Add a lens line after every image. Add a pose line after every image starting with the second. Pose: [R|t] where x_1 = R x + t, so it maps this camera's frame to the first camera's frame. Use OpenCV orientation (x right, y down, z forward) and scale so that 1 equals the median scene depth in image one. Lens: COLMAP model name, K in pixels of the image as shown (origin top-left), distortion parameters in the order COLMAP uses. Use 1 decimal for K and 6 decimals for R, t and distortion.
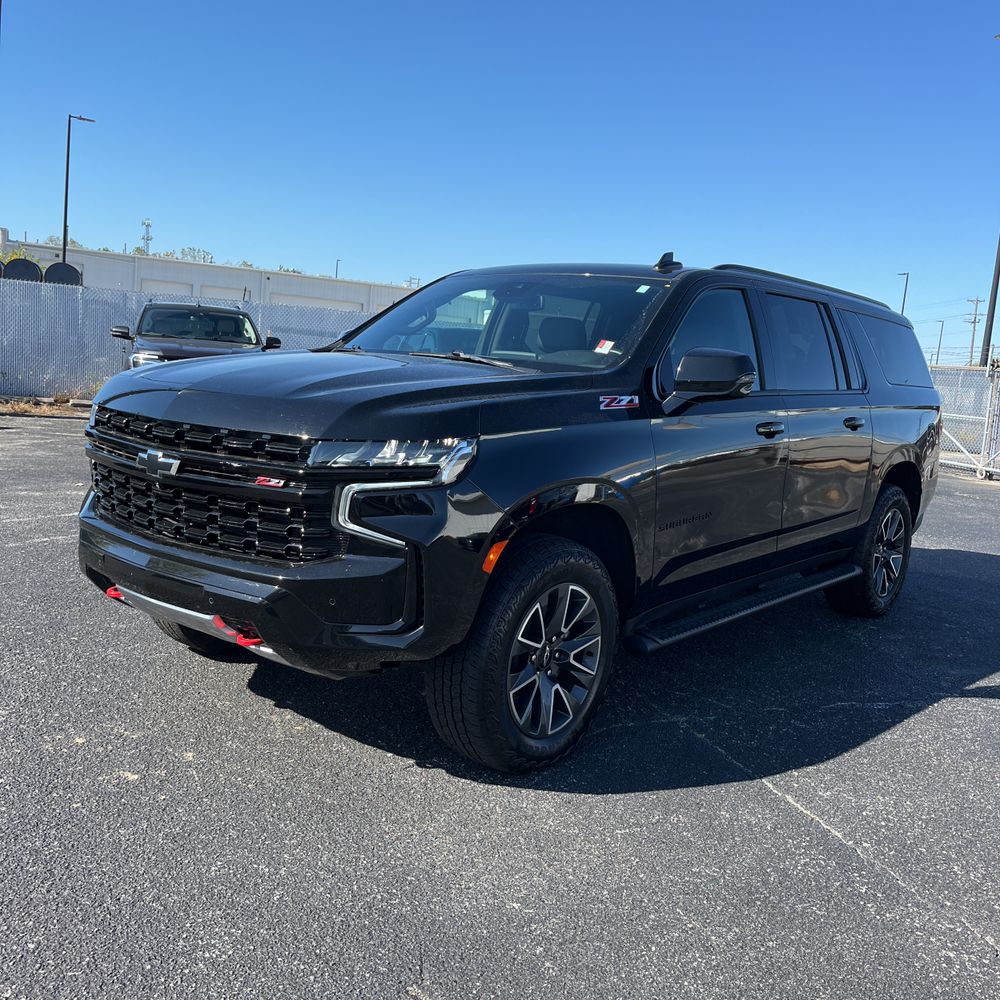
lens RADIAL K [[1020.0, 0, 490.3], [0, 1020.0, 497.9], [0, 0, 1]] dist [0.070084, -0.123914]
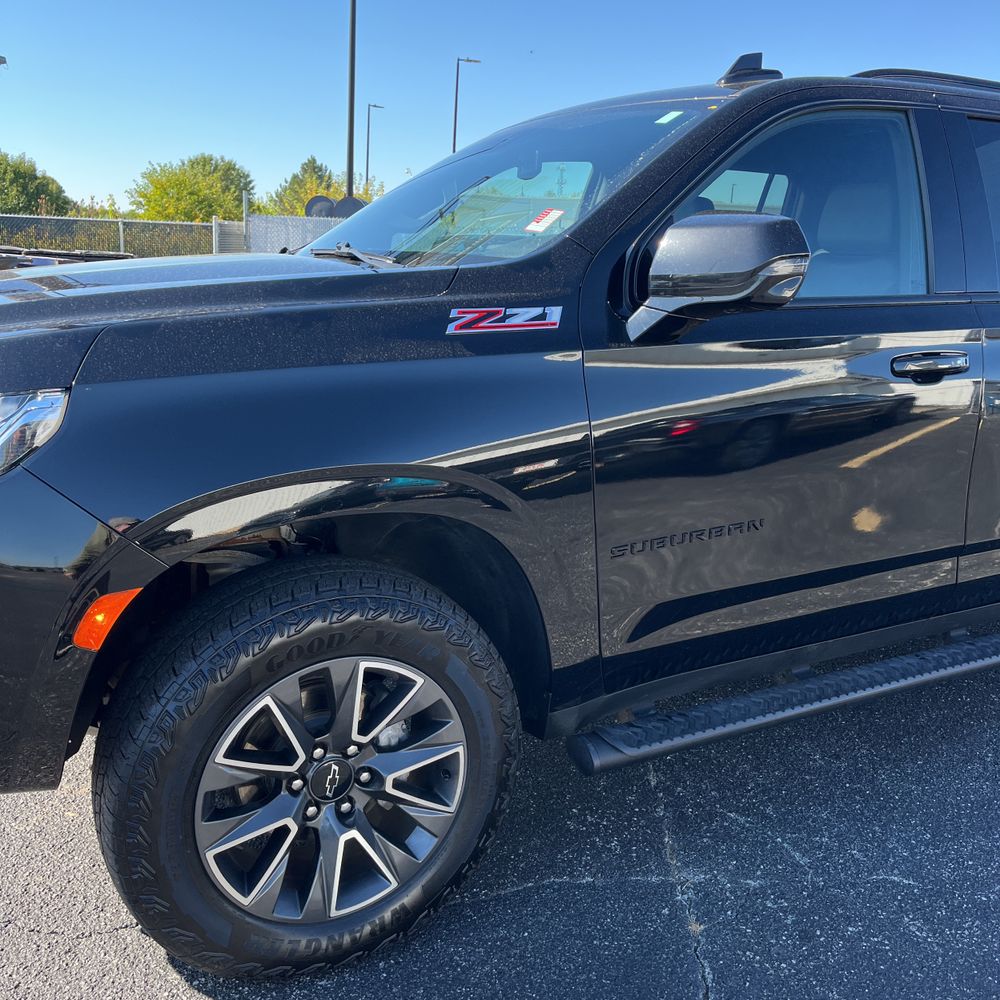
lens RADIAL K [[1006.9, 0, 485.5], [0, 1006.9, 500.2], [0, 0, 1]] dist [0.073639, -0.117221]
pose [[0.926949, 0.043226, -0.372689, 0.319683], [-0.018469, 0.997394, 0.069746, -0.036457], [0.374733, -0.057768, 0.925331, 0.506960]]
